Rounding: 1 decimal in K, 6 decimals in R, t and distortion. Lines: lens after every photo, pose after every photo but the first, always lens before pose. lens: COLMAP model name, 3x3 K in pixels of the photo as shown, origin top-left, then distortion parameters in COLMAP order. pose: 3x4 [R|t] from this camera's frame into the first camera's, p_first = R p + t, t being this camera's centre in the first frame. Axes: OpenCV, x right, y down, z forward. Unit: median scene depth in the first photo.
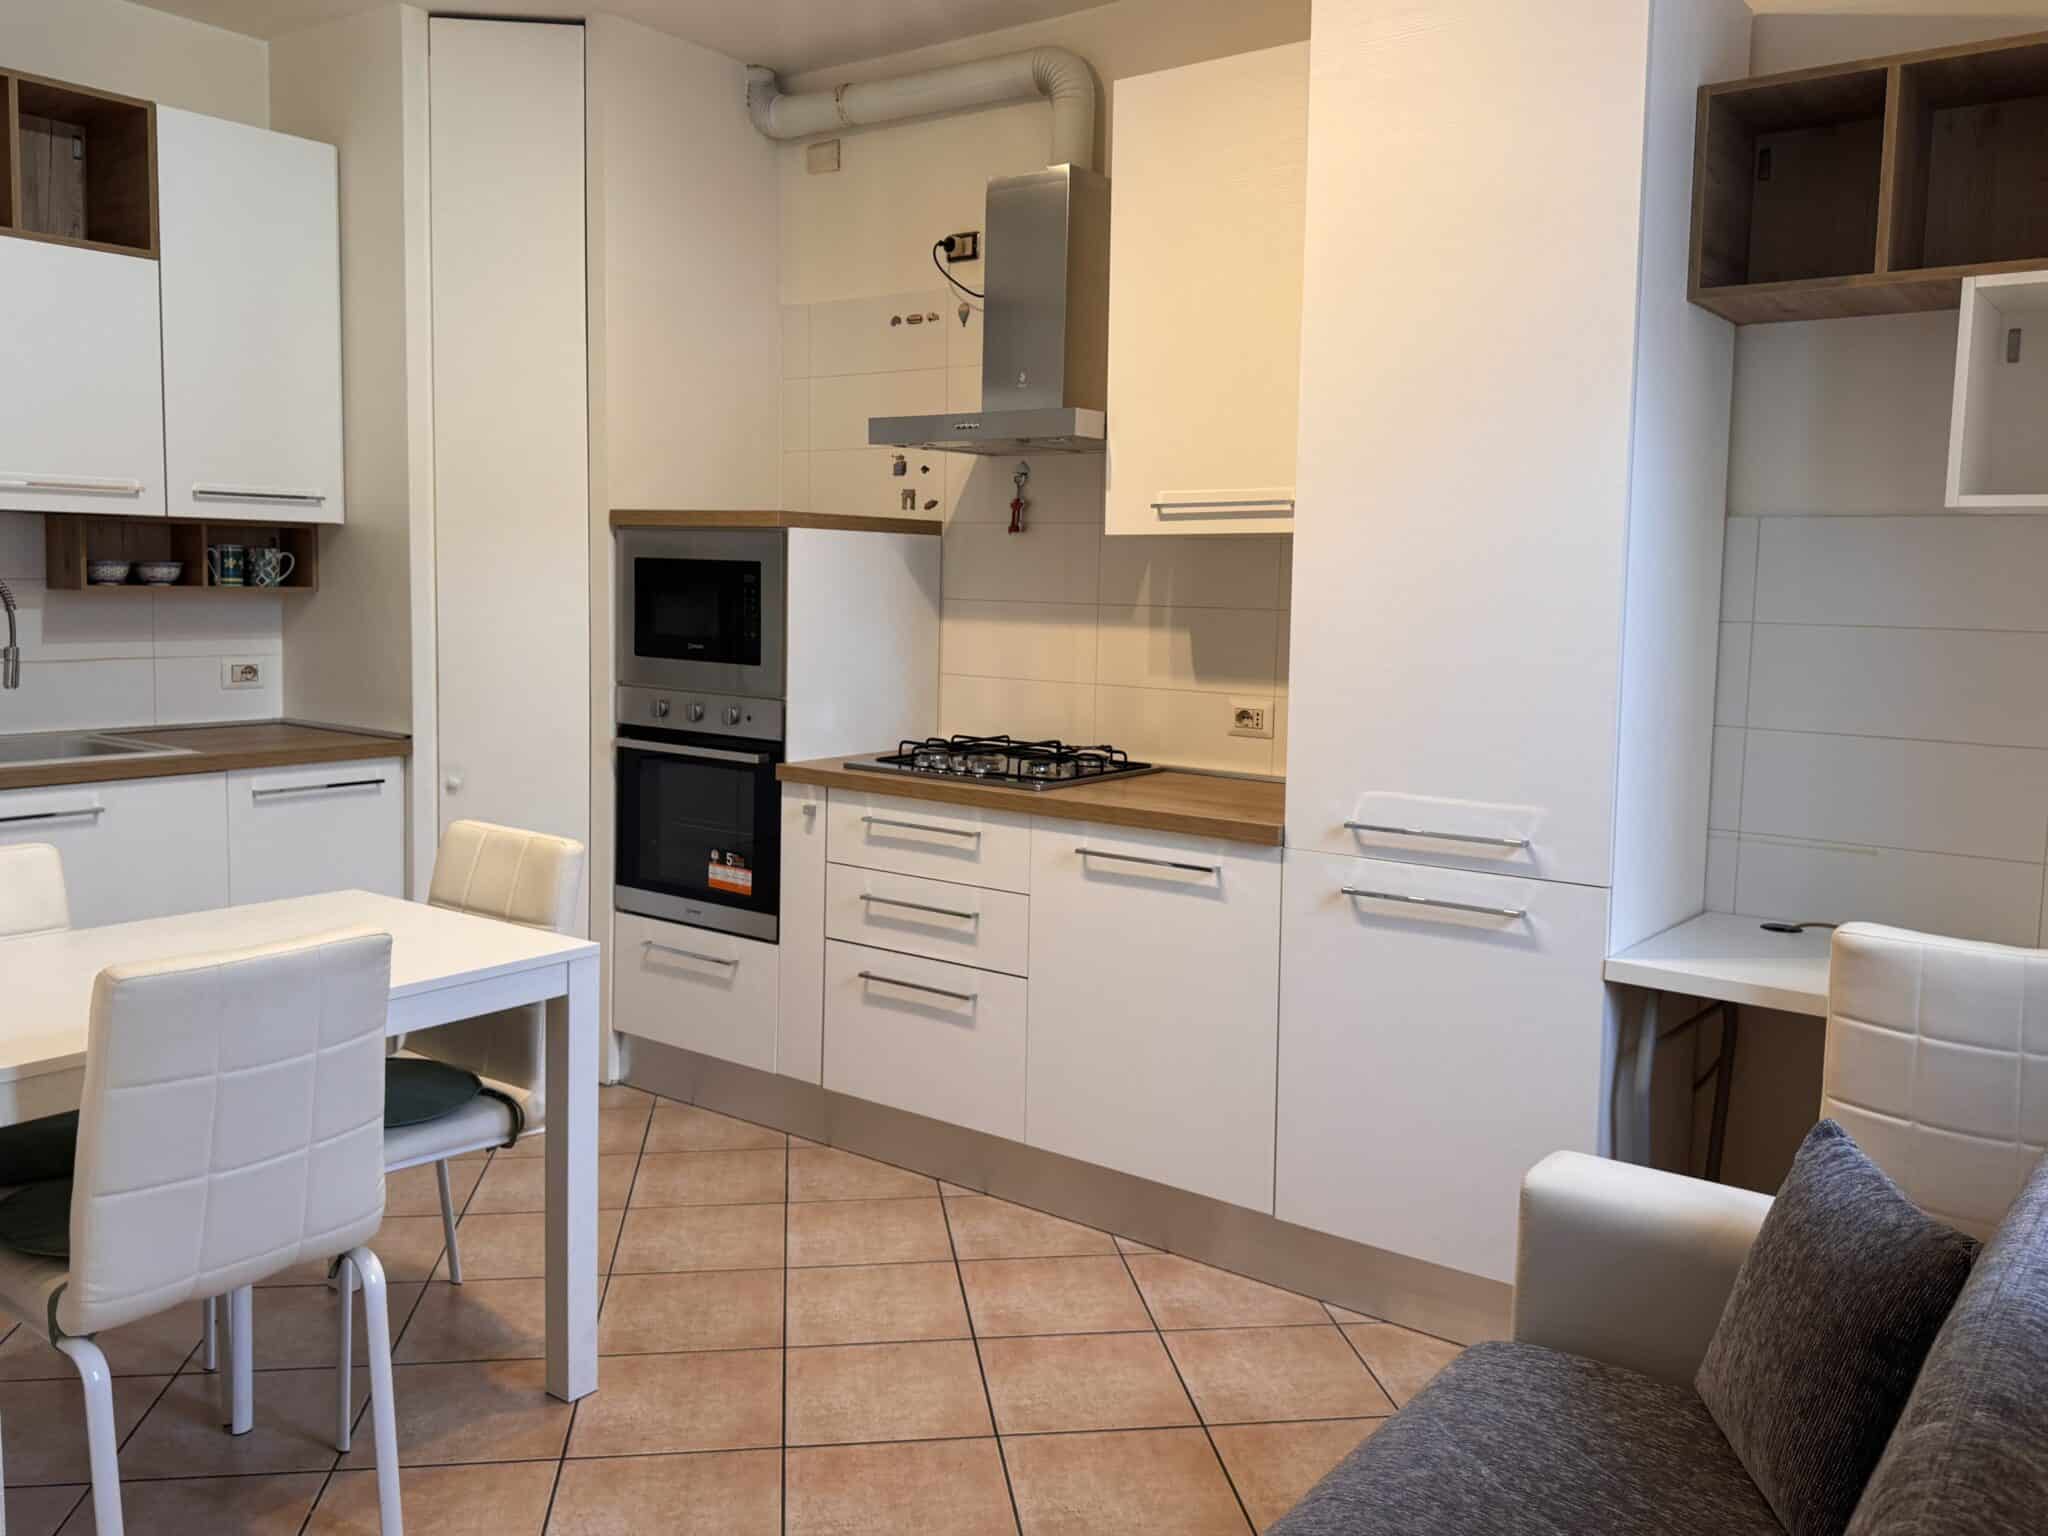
lens RADIAL K [[1649.5, 0, 1024.0], [0, 1649.5, 704.7], [0, 0, 1]] dist [0.110878, -0.148757]
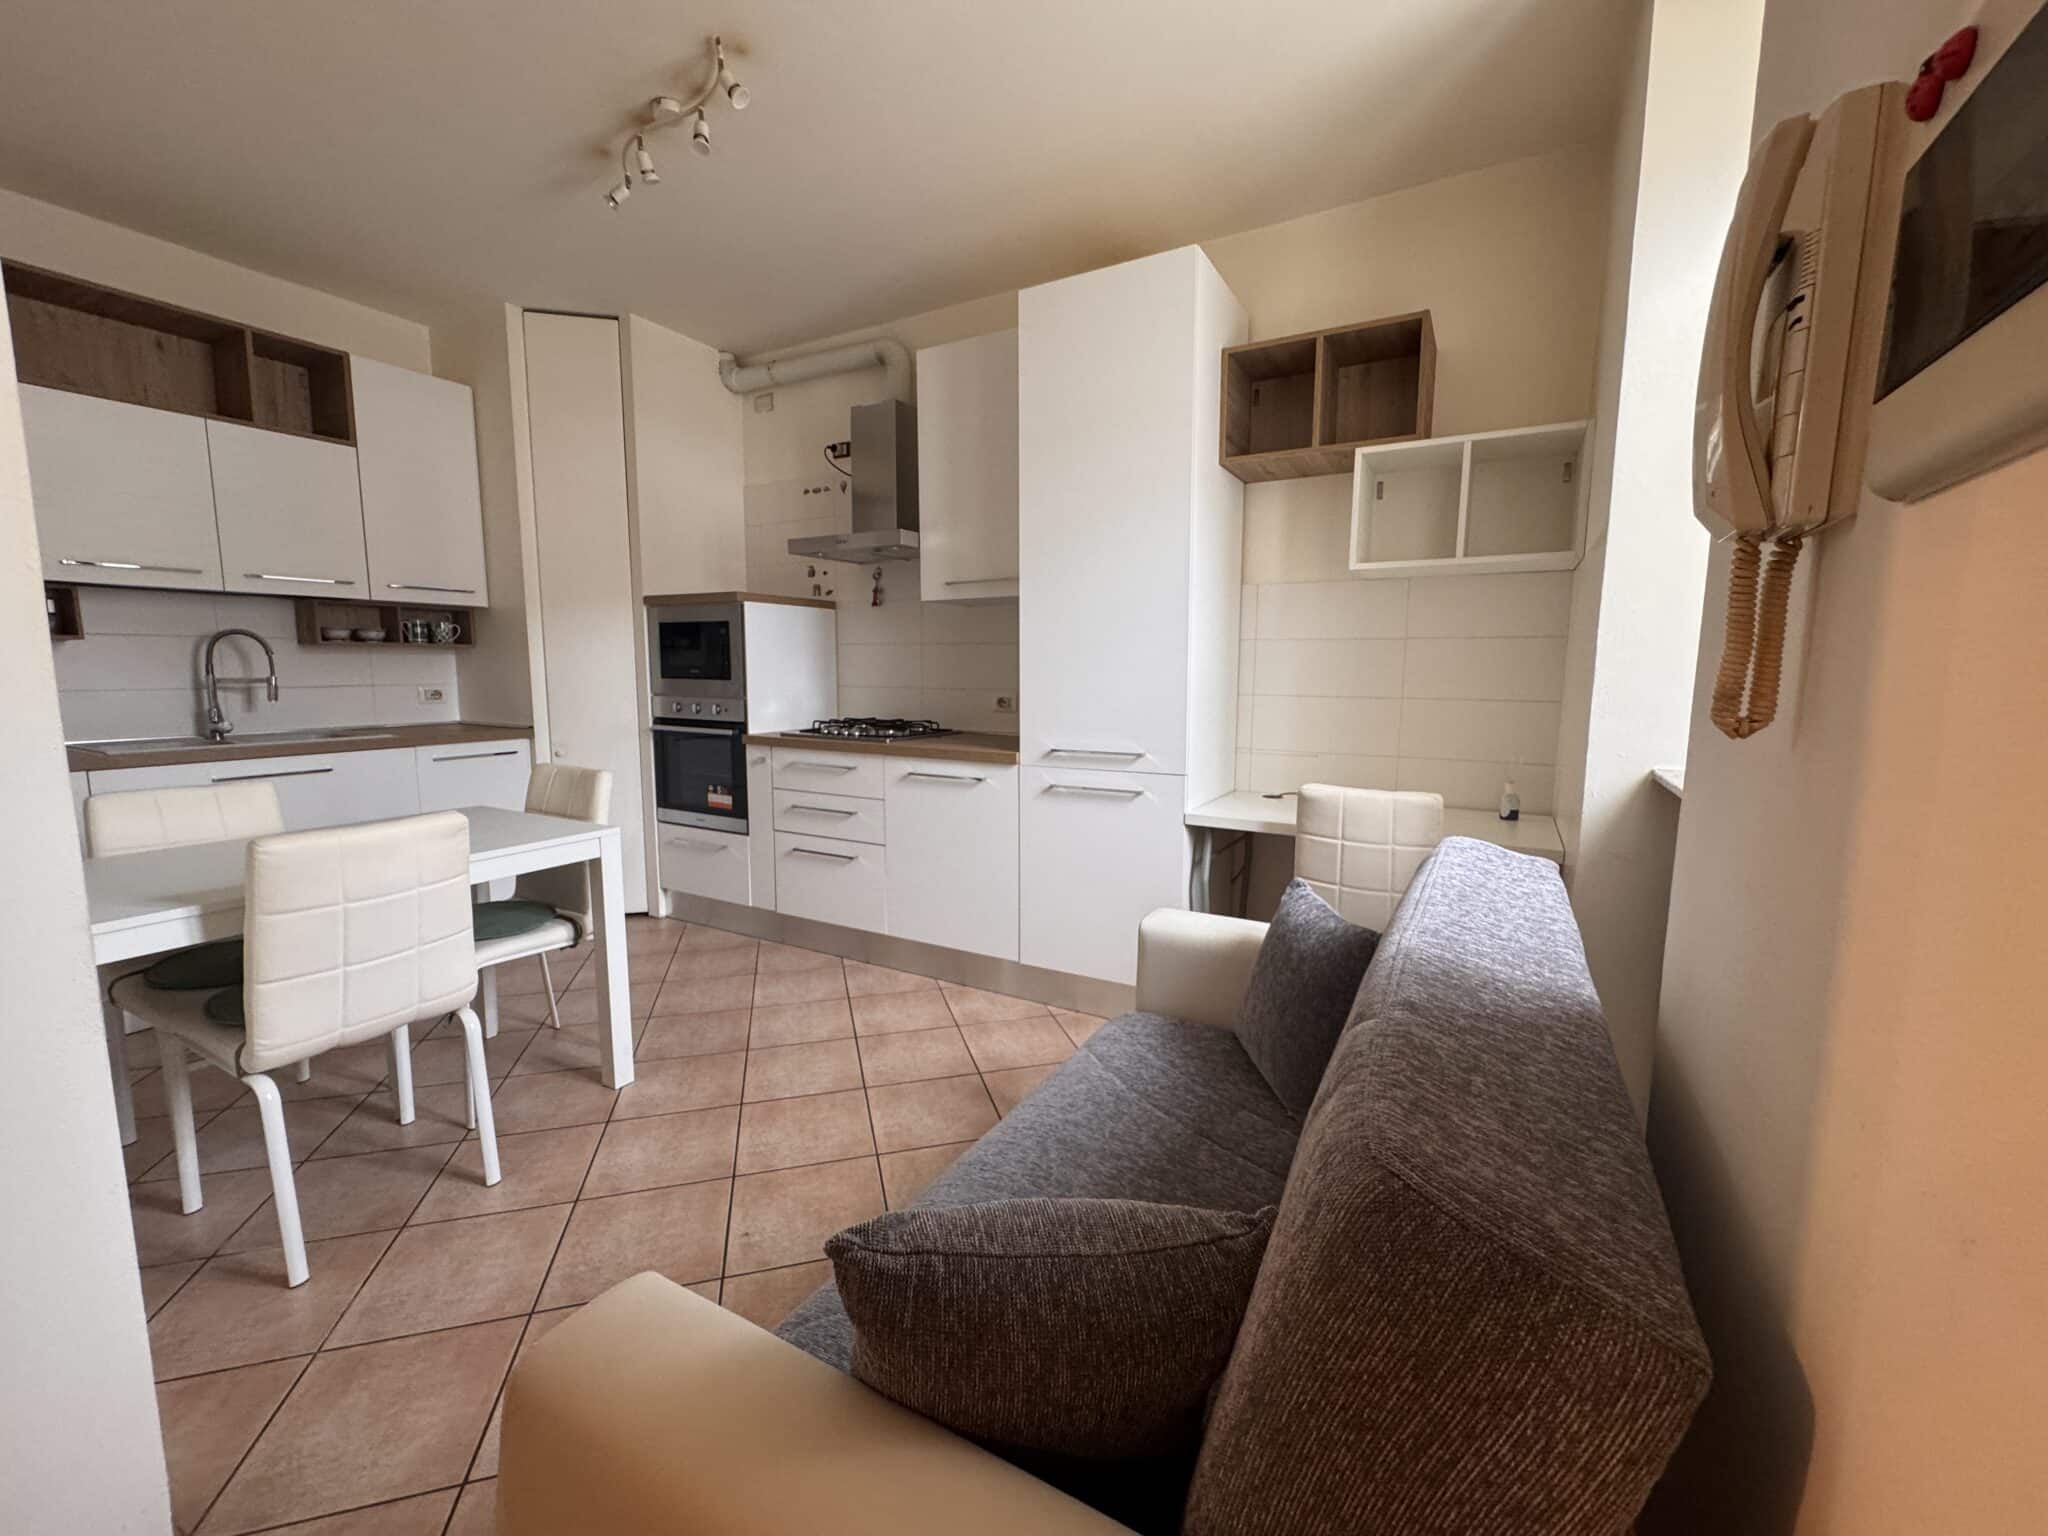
lens RADIAL K [[824.8, 0, 1022.7], [0, 824.8, 757.6], [0, 0, 1]] dist [-0.000958, -0.000055]
pose [[0.990805, -0.032319, 0.131380, 0.033605], [0.027709, 0.998940, 0.036770, 0.037189], [-0.132429, -0.032792, 0.990650, 0.076844]]
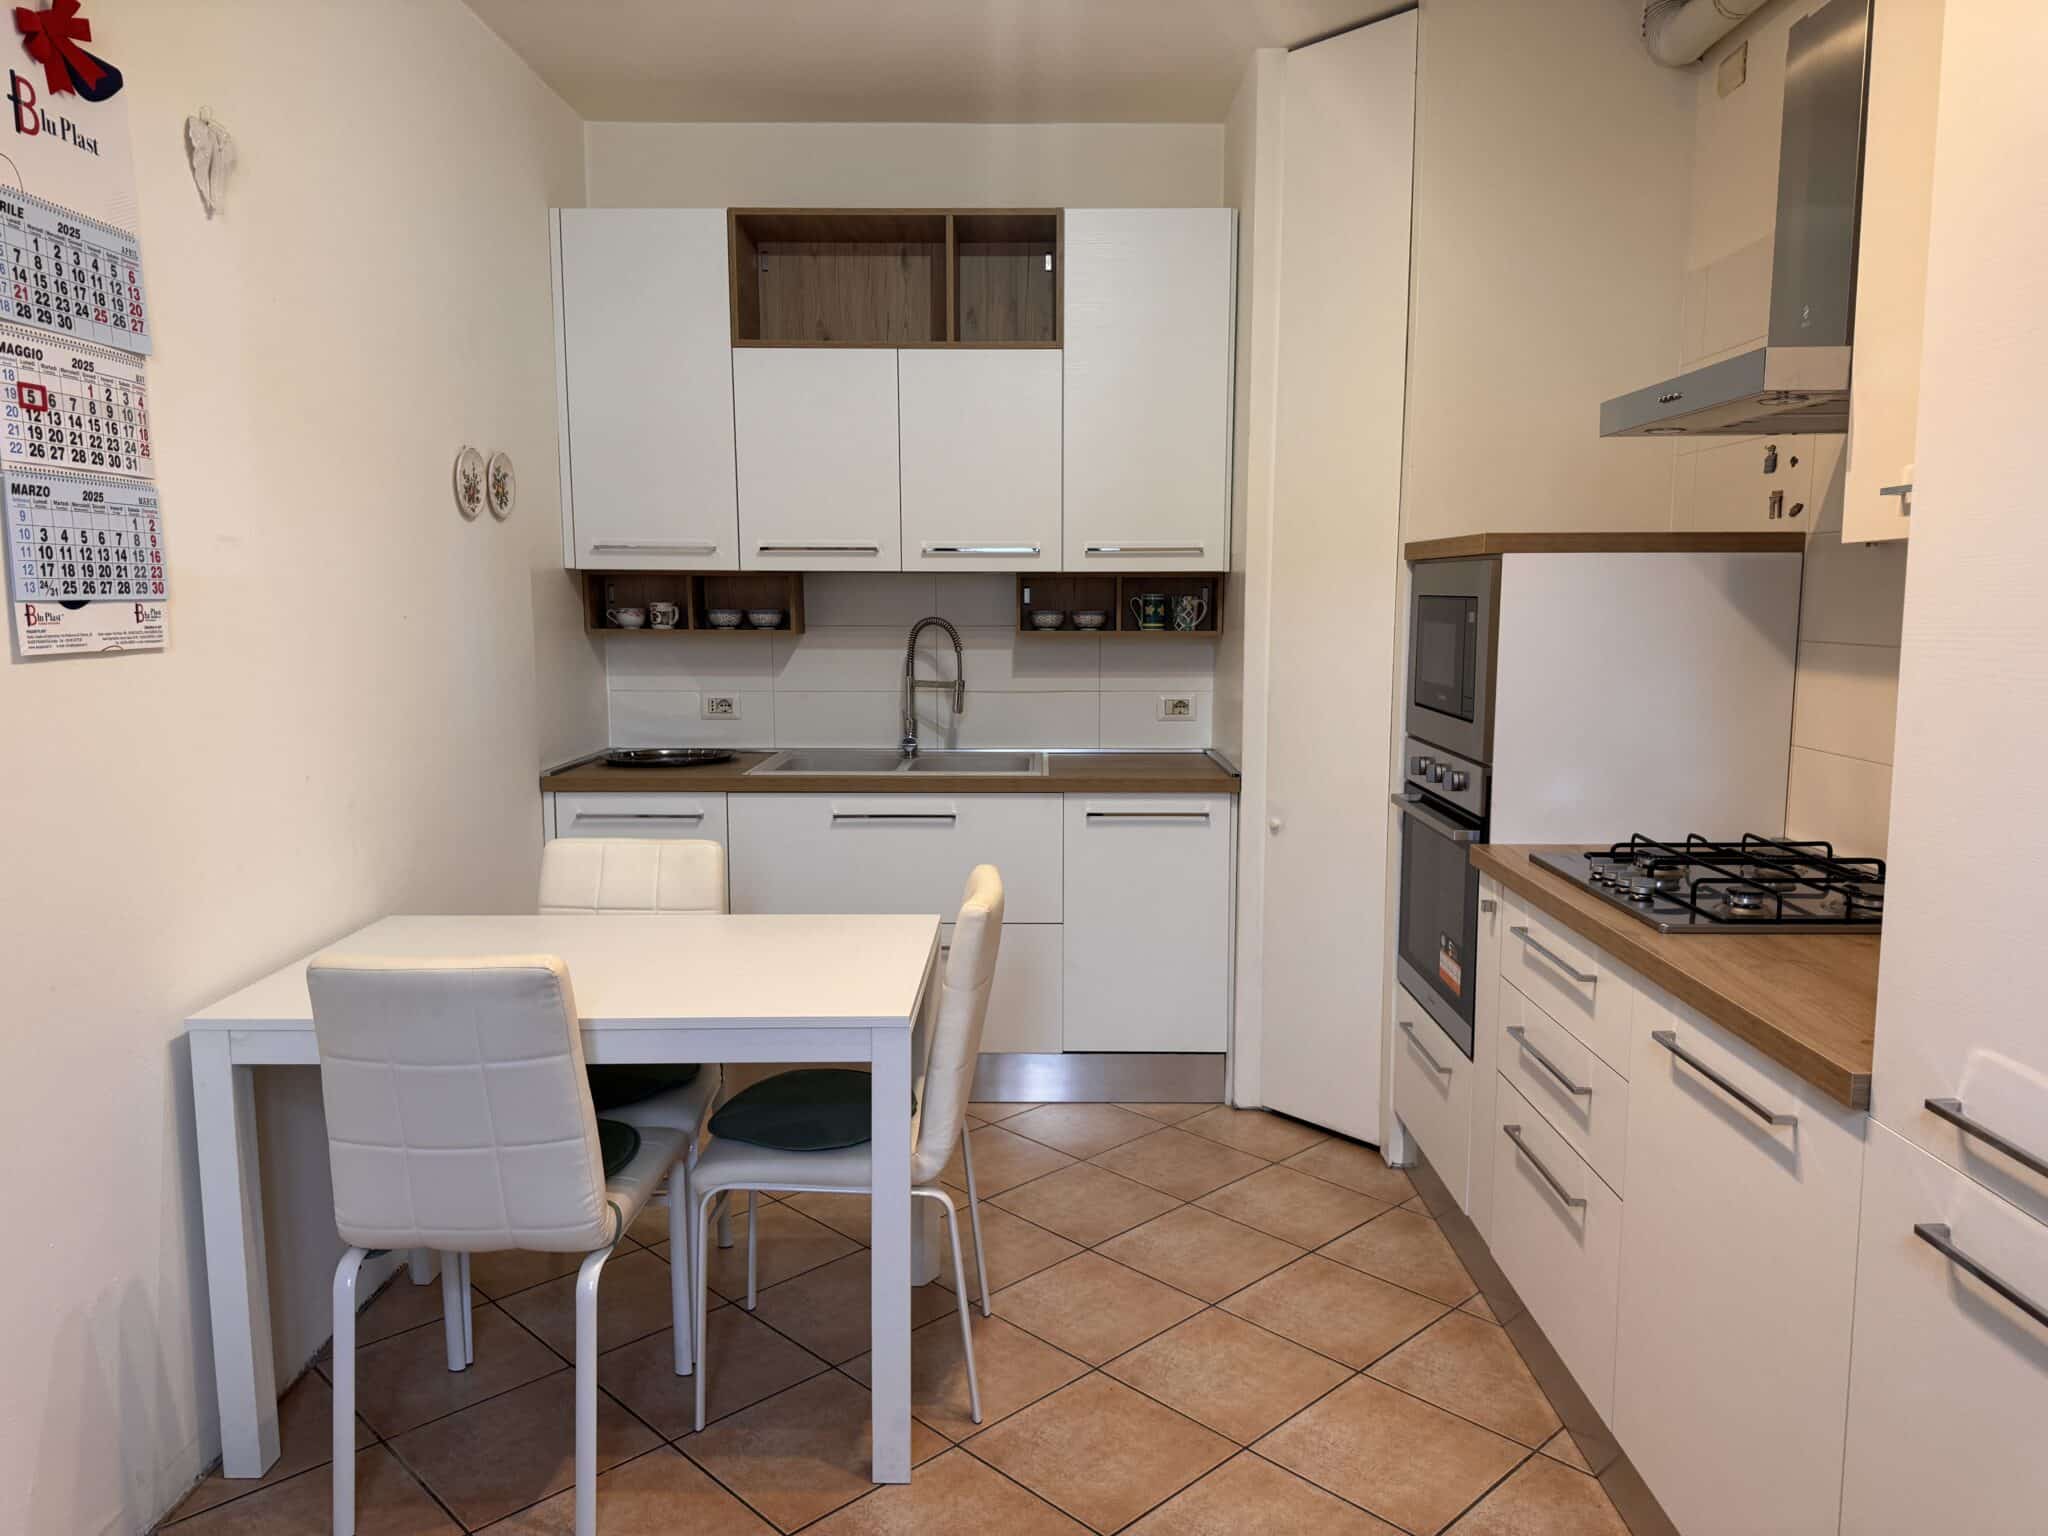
lens RADIAL K [[1428.7, 0, 1034.1], [0, 1428.7, 763.7], [0, 0, 1]] dist [0.052144, -0.041903]
pose [[0.592852, 0.071808, -0.802104, 0.294459], [-0.053026, 0.997336, 0.050093, -0.028291], [0.803564, 0.012835, 0.595080, 0.409710]]
